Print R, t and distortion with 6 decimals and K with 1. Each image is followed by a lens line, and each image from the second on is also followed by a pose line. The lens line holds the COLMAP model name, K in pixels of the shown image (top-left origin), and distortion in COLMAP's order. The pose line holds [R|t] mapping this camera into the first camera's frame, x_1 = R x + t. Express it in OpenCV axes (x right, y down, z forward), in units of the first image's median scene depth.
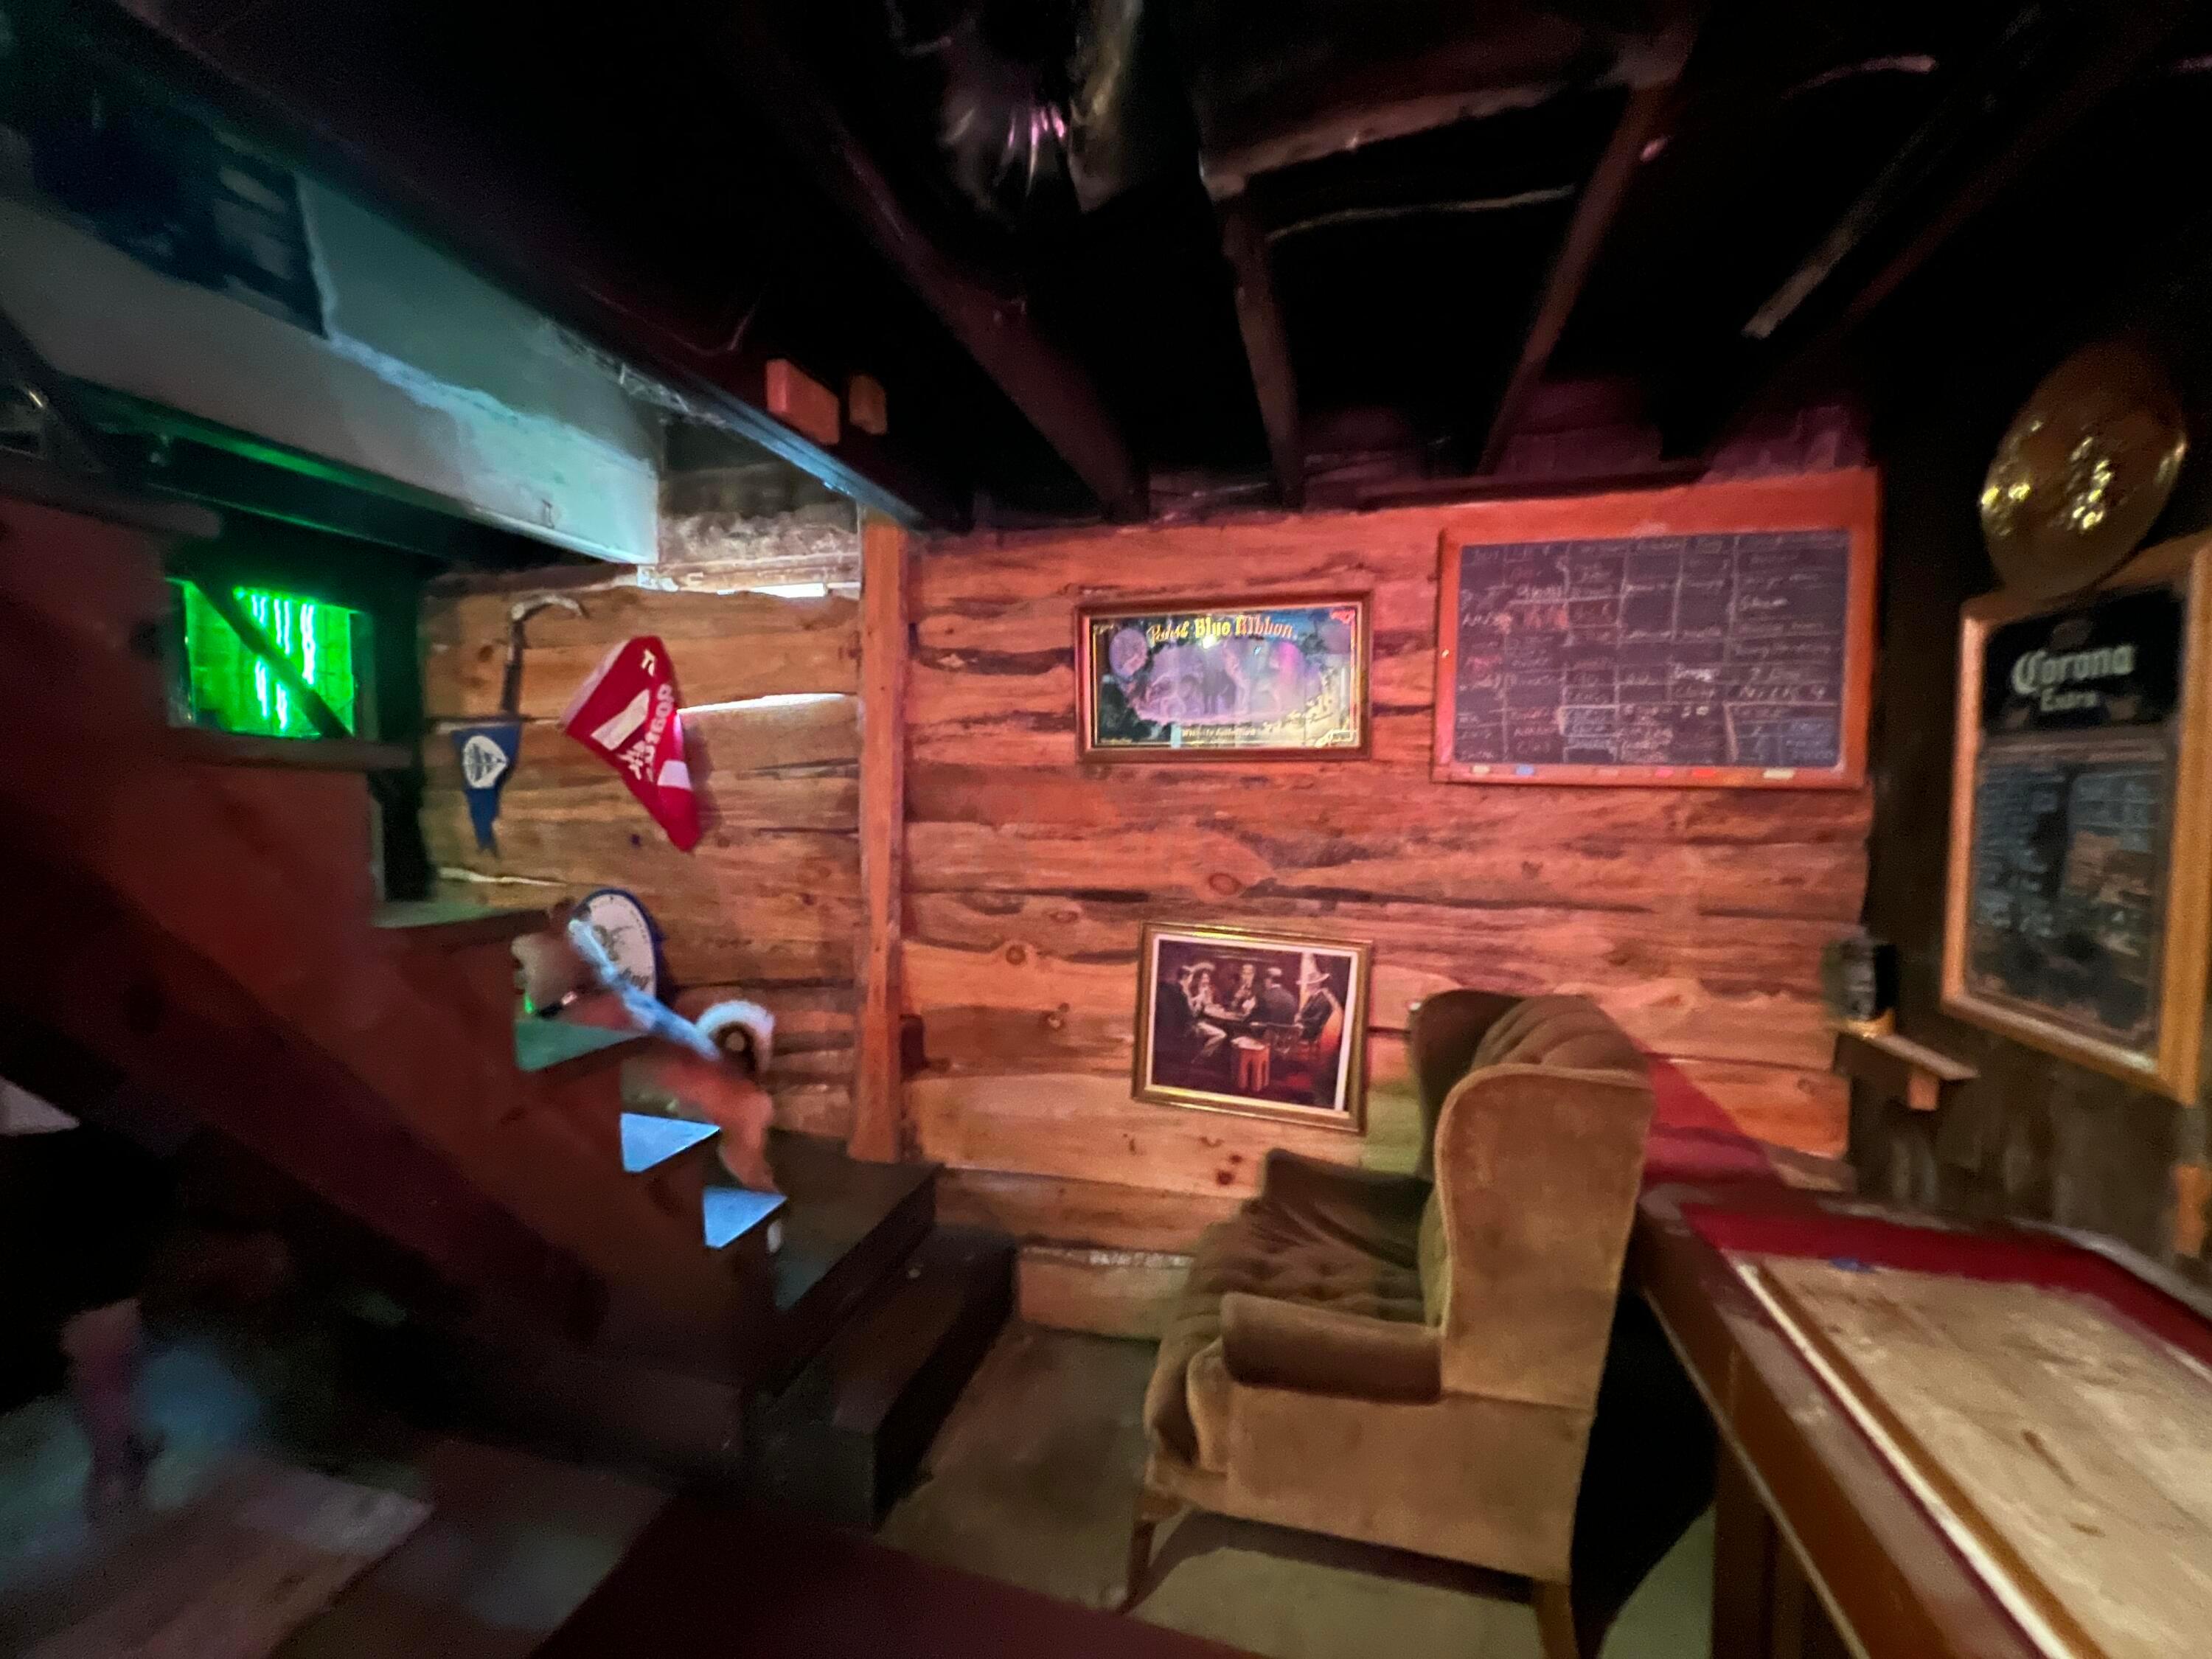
lens RADIAL K [[885.0, 0, 1102.4], [0, 885.0, 831.1], [0, 0, 1]] dist [-0.000150, 0.000153]
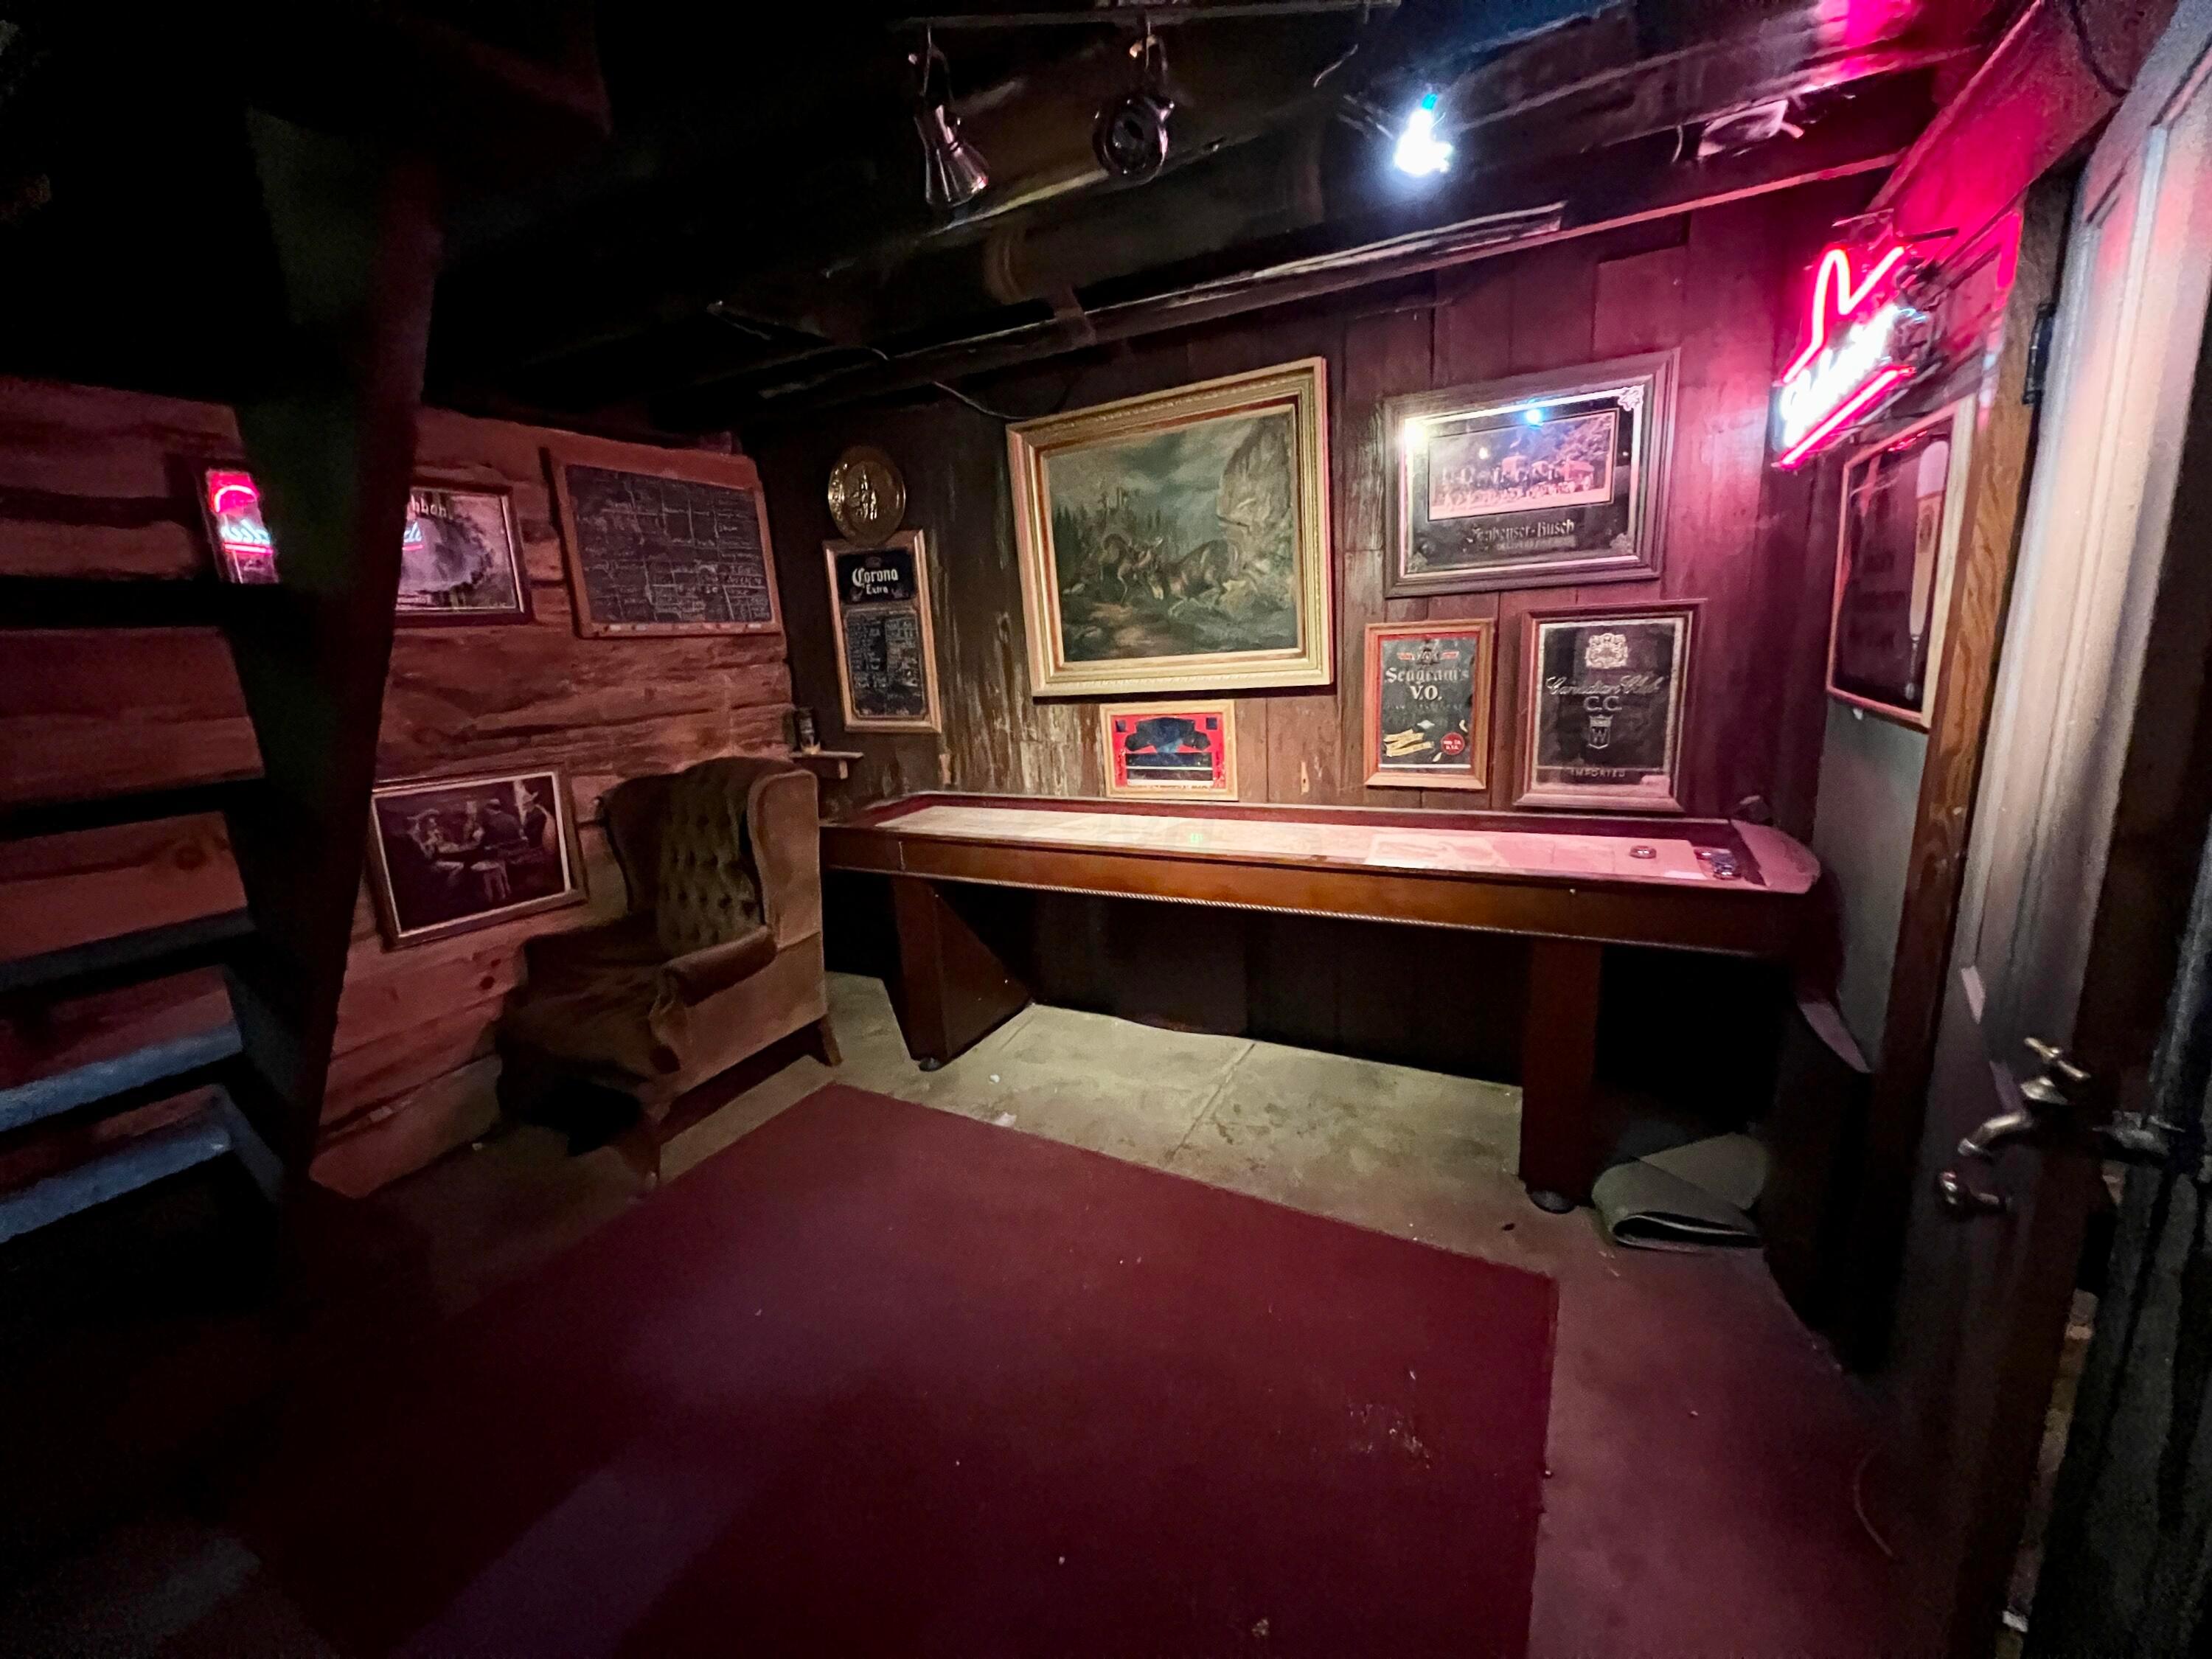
lens RADIAL K [[885.0, 0, 1103.2], [0, 885.0, 827.9], [0, 0, 1]] dist [-0.000150, 0.000153]
pose [[0.212361, -0.235056, 0.948500, -0.869653], [0.104949, 0.970511, 0.217014, 0.019369], [-0.971539, 0.053459, 0.230767, -0.105804]]
